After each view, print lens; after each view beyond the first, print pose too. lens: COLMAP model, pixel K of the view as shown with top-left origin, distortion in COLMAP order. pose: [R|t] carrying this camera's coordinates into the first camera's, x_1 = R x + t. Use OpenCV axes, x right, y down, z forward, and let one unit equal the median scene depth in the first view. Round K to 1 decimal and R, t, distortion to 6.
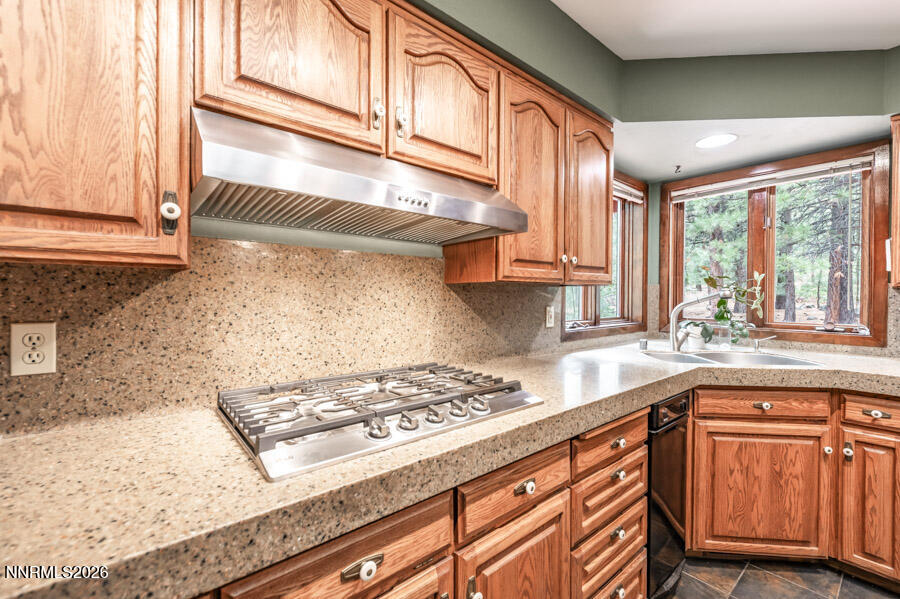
lens RADIAL K [[382.9, 0, 450.0], [0, 382.9, 299.5], [0, 0, 1]] dist [0.009768, -0.007950]
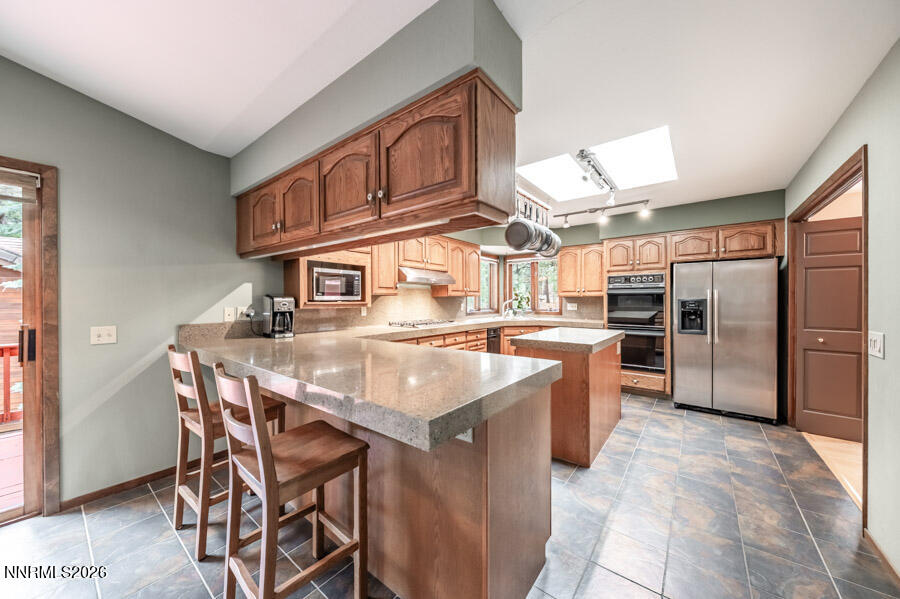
lens RADIAL K [[315.7, 0, 448.4], [0, 315.7, 301.4], [0, 0, 1]] dist [0.006244, -0.000051]
pose [[0.979461, -0.008247, 0.201463, -0.396497], [0.009631, 0.999936, -0.005891, 0.017321], [-0.201402, 0.007711, 0.979478, -1.636301]]
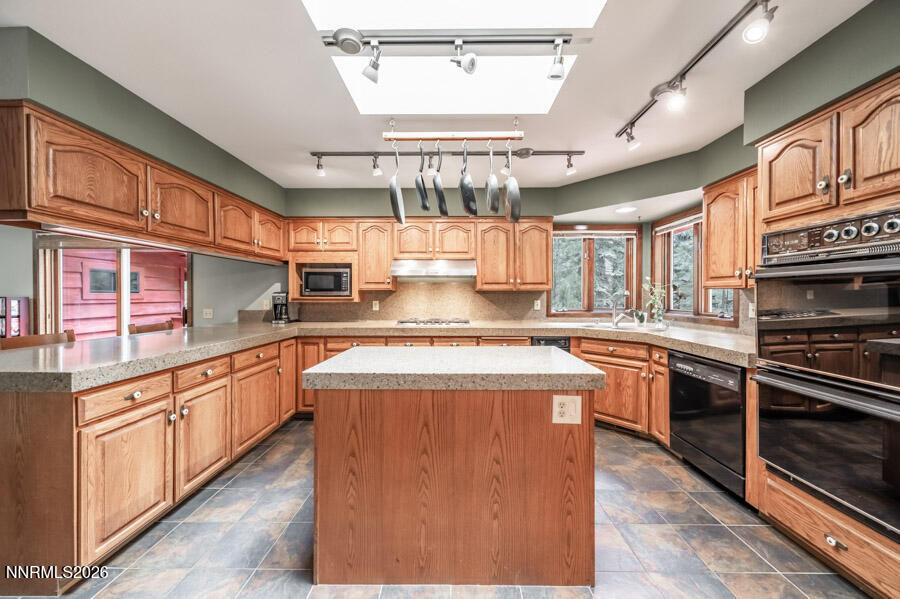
lens RADIAL K [[310.7, 0, 447.9], [0, 310.7, 299.0], [0, 0, 1]] dist [-0.000144, -0.000101]
pose [[0.757872, 0.002060, -0.652400, 1.218087], [-0.003518, 0.999993, -0.000929, 0.016986], [0.652393, 0.002999, 0.757875, -0.795193]]
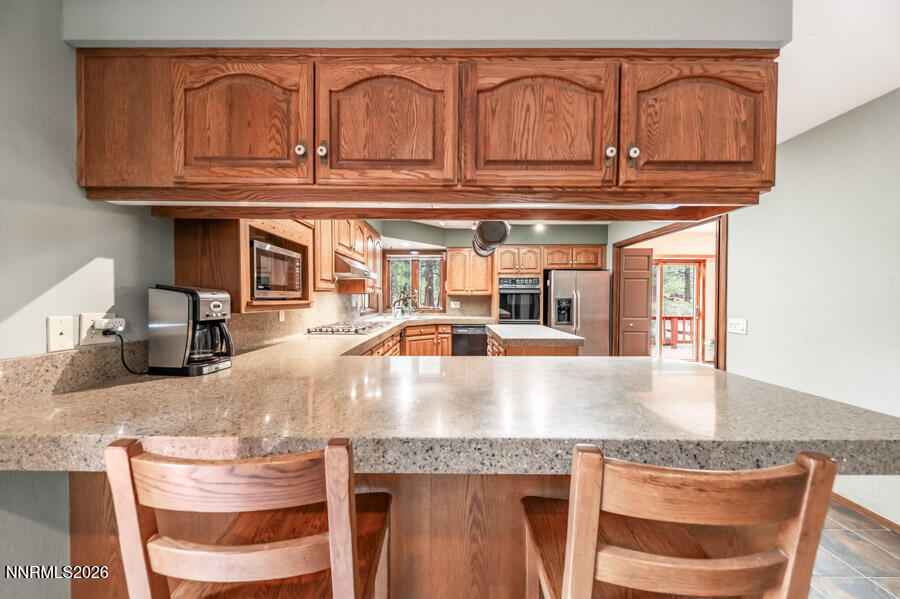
lens RADIAL K [[310.7, 0, 447.9], [0, 310.7, 299.0], [0, 0, 1]] dist [-0.000144, -0.000101]
pose [[0.652956, -0.005566, 0.757376, -1.060161], [0.008320, 0.999965, 0.000176, 0.003016], [-0.757350, 0.006187, 0.652979, -0.922636]]
